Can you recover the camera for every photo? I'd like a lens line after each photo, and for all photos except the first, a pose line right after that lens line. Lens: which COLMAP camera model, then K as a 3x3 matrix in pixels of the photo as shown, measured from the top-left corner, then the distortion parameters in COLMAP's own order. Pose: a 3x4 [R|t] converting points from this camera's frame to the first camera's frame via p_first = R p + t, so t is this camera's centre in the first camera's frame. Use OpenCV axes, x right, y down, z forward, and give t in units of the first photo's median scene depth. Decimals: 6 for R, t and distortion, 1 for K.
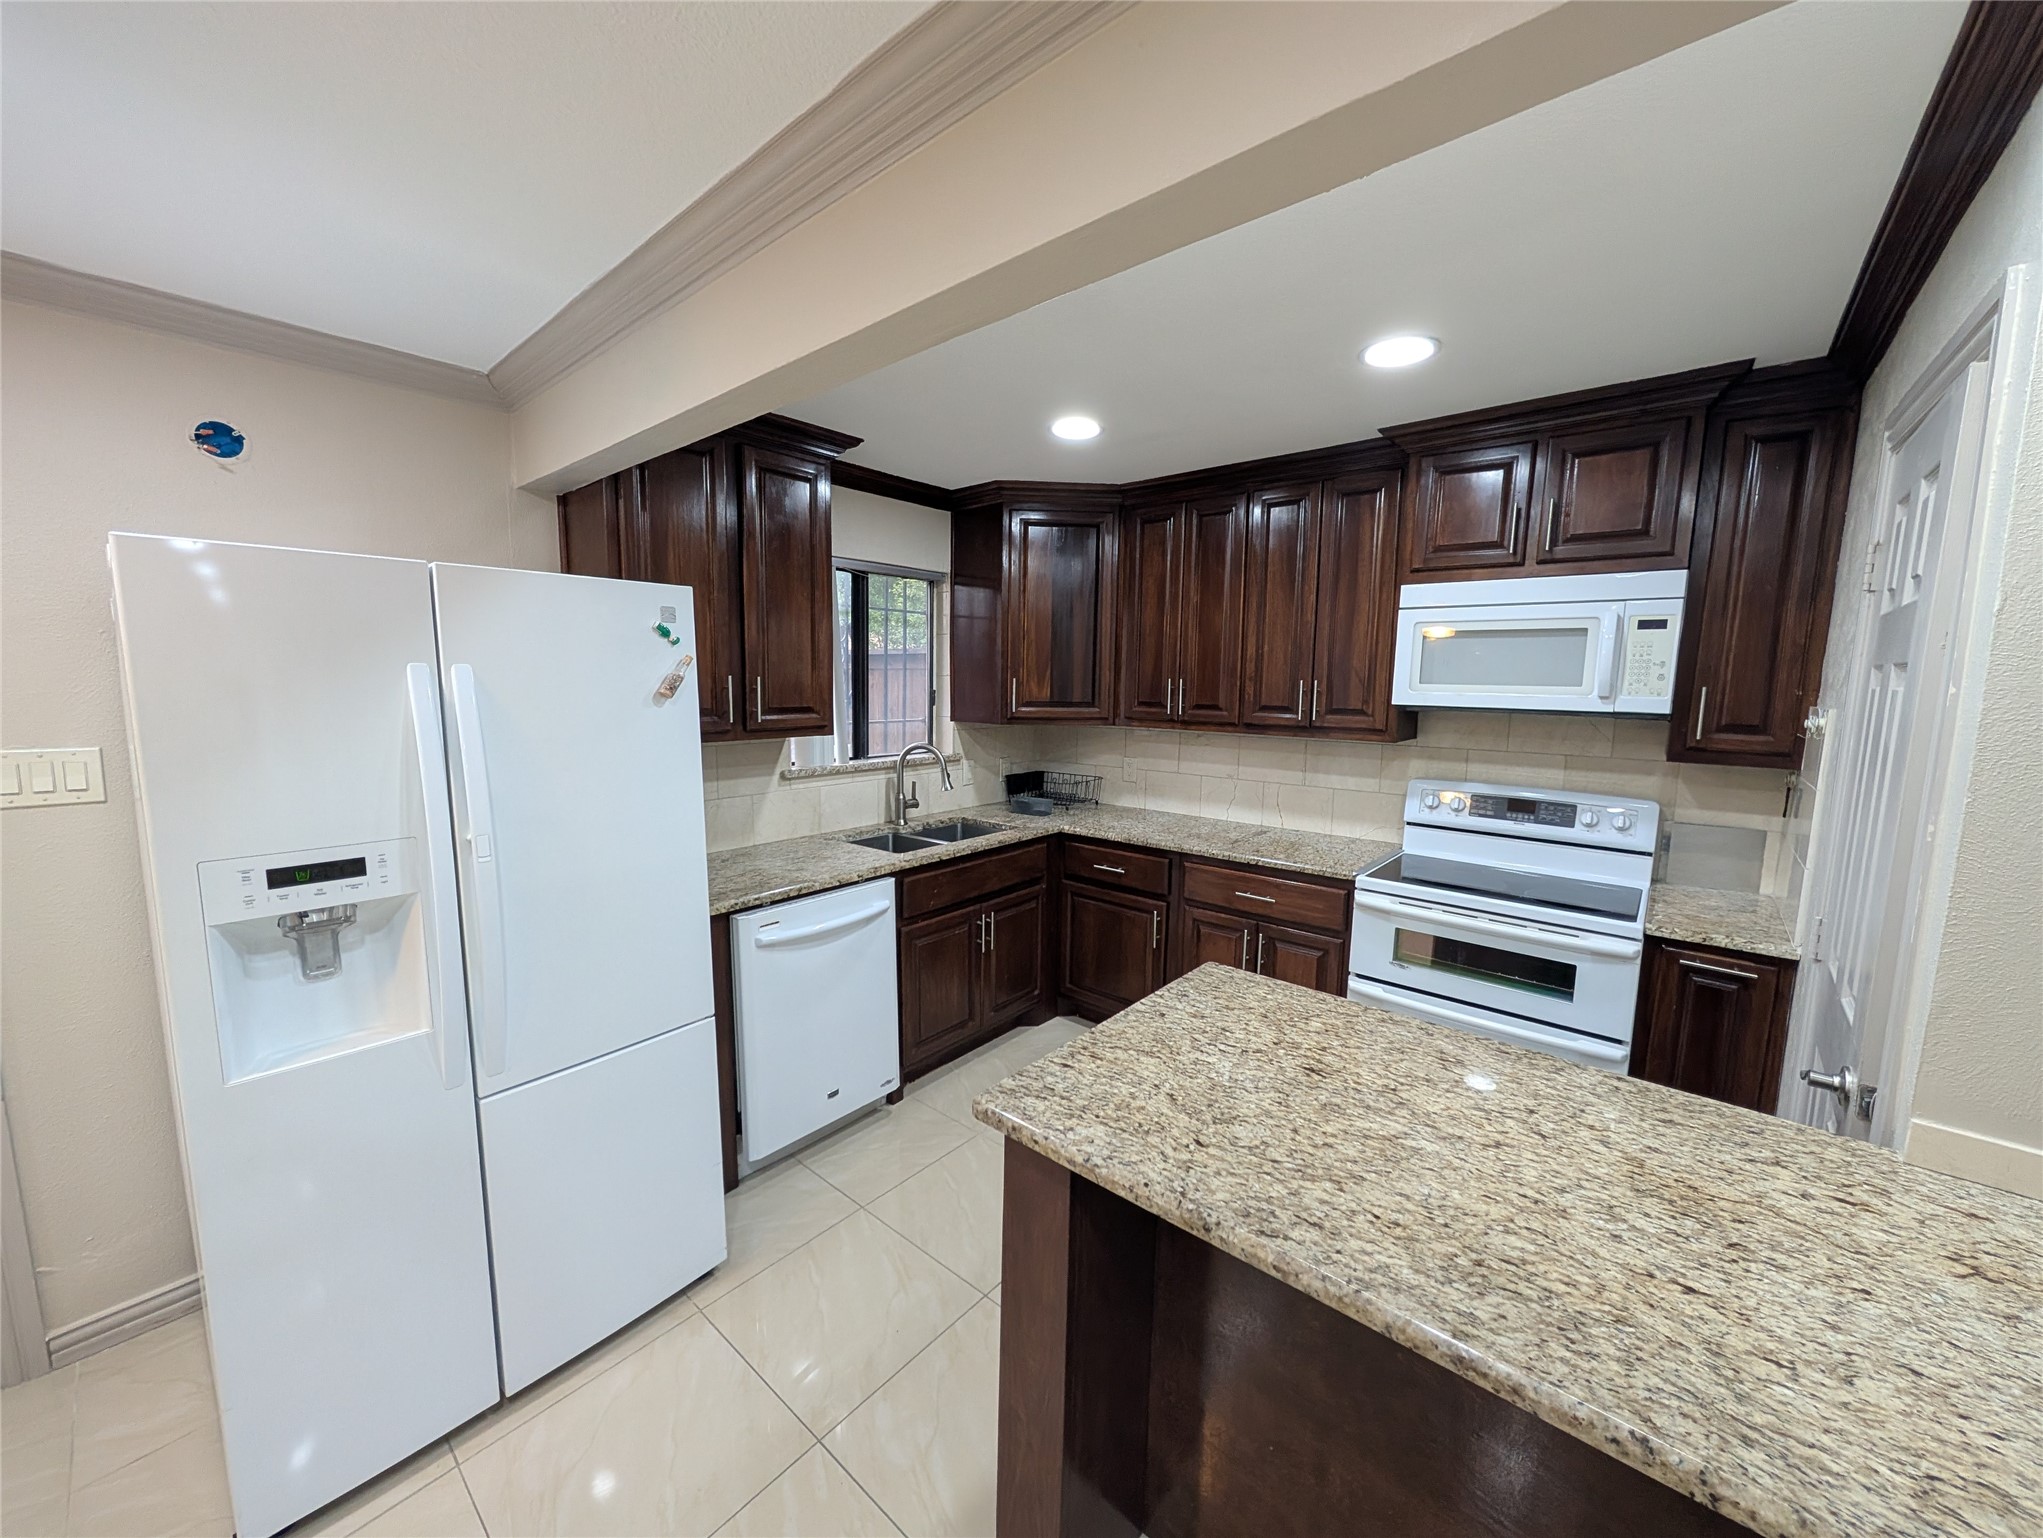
lens RADIAL K [[765.4, 0, 1018.2], [0, 765.4, 774.6], [0, 0, 1]] dist [-0.000478, 0.000194]
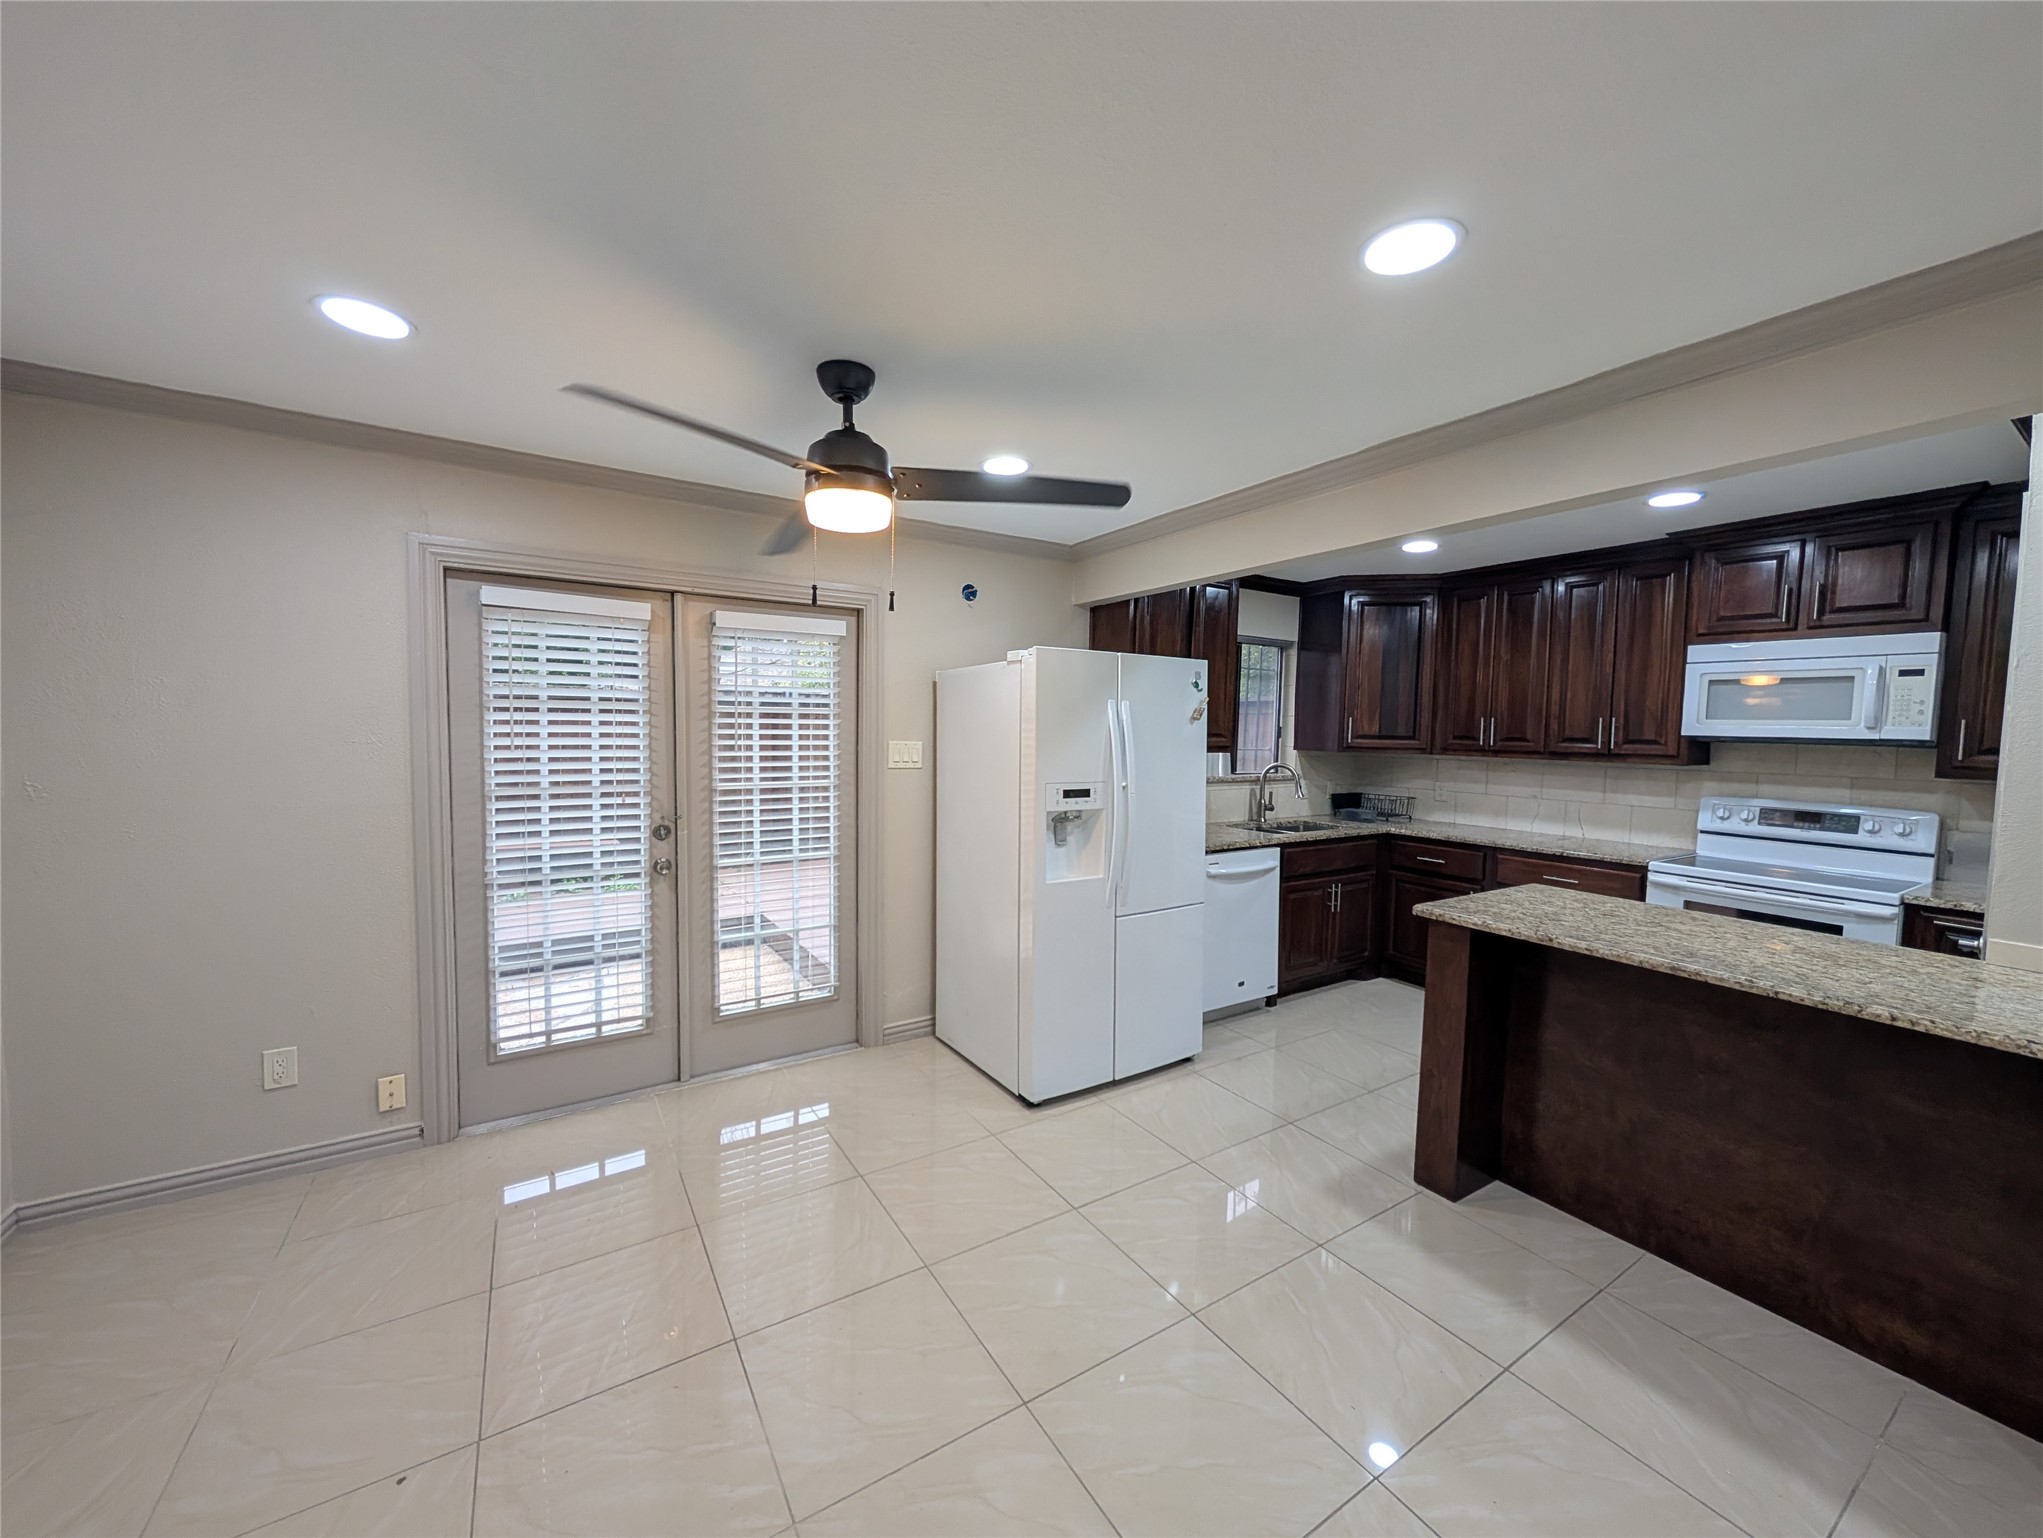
lens RADIAL K [[765.4, 0, 1022.8], [0, 765.4, 773.5], [0, 0, 1]] dist [-0.000478, 0.000194]
pose [[0.956190, 0.024341, -0.291732, -0.200900], [-0.044778, 0.996972, -0.063581, 0.104231], [0.289300, 0.073858, 0.954385, -0.554948]]
